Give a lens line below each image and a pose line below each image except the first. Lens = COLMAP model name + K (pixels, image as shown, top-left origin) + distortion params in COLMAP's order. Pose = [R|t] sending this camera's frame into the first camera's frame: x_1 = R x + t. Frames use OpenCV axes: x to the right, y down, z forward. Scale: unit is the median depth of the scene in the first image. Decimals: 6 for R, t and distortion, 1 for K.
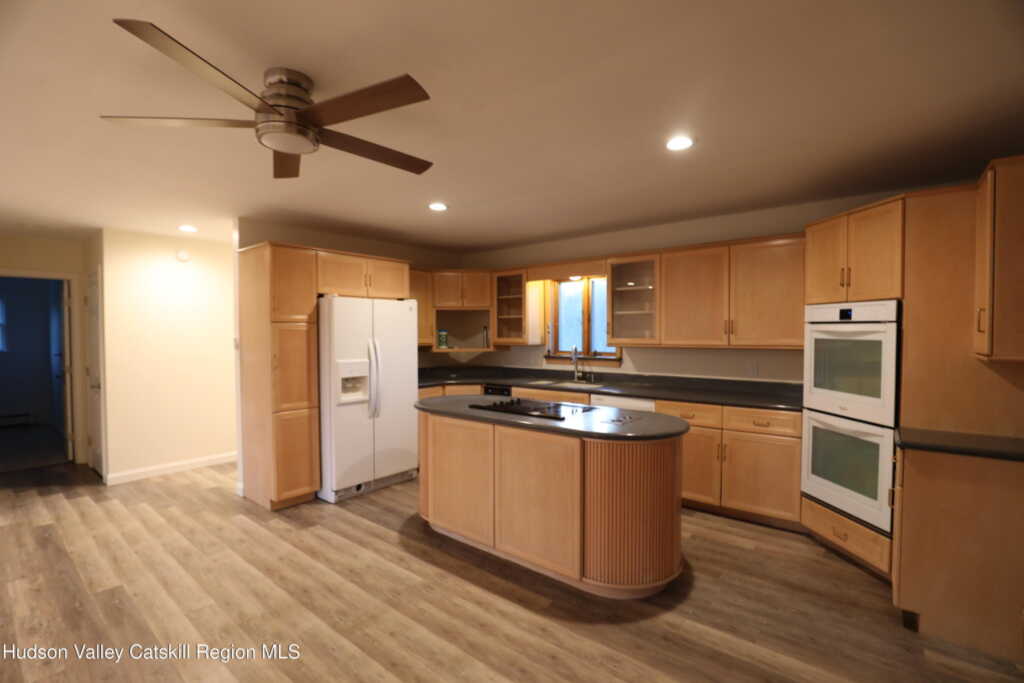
lens RADIAL K [[471.5, 0, 512.0], [0, 471.5, 341.5], [0, 0, 1]] dist [-0.028149, 0.000177]
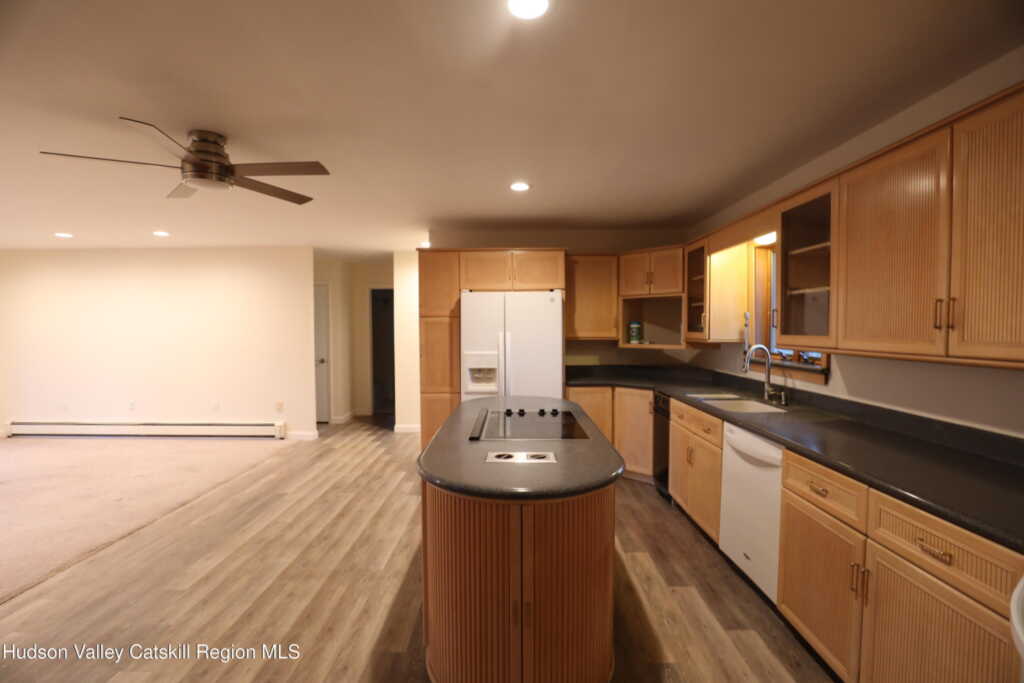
lens RADIAL K [[471.5, 0, 512.0], [0, 471.5, 341.5], [0, 0, 1]] dist [-0.028149, 0.000177]
pose [[0.628519, 0.026785, -0.777333, 0.531087], [-0.012441, 0.999625, 0.024386, -0.010590], [0.777695, -0.005656, 0.628616, 0.403467]]
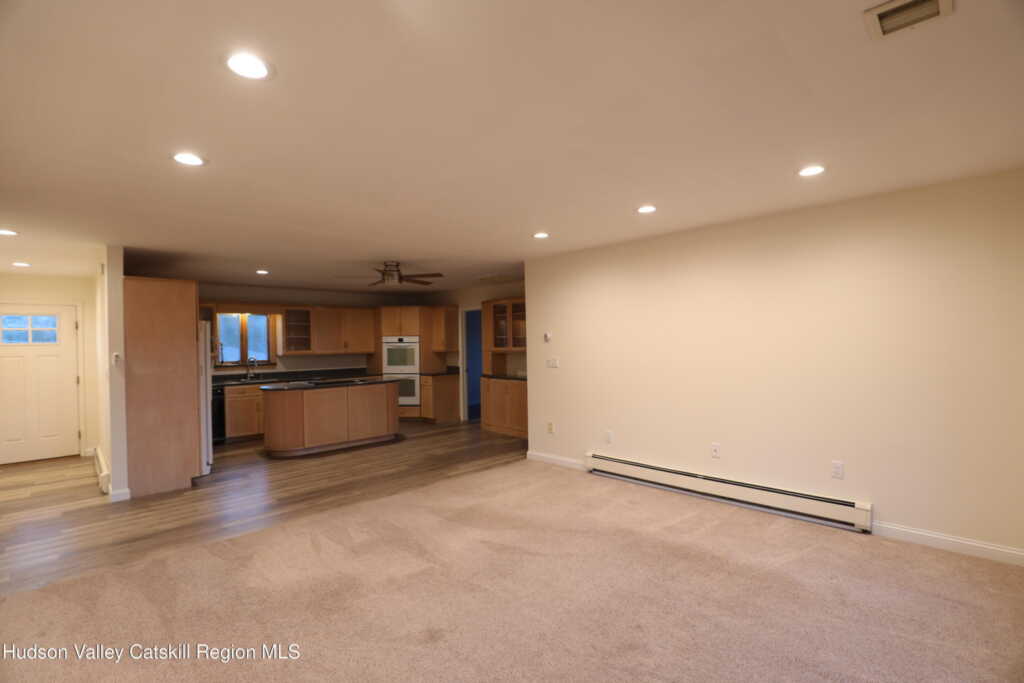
lens RADIAL K [[471.5, 0, 512.0], [0, 471.5, 341.5], [0, 0, 1]] dist [-0.028149, 0.000177]
pose [[0.117068, -0.001210, 0.993123, -1.652492], [0.034784, 0.999391, -0.002882, -0.010694], [-0.992515, 0.034883, 0.117038, -0.058692]]
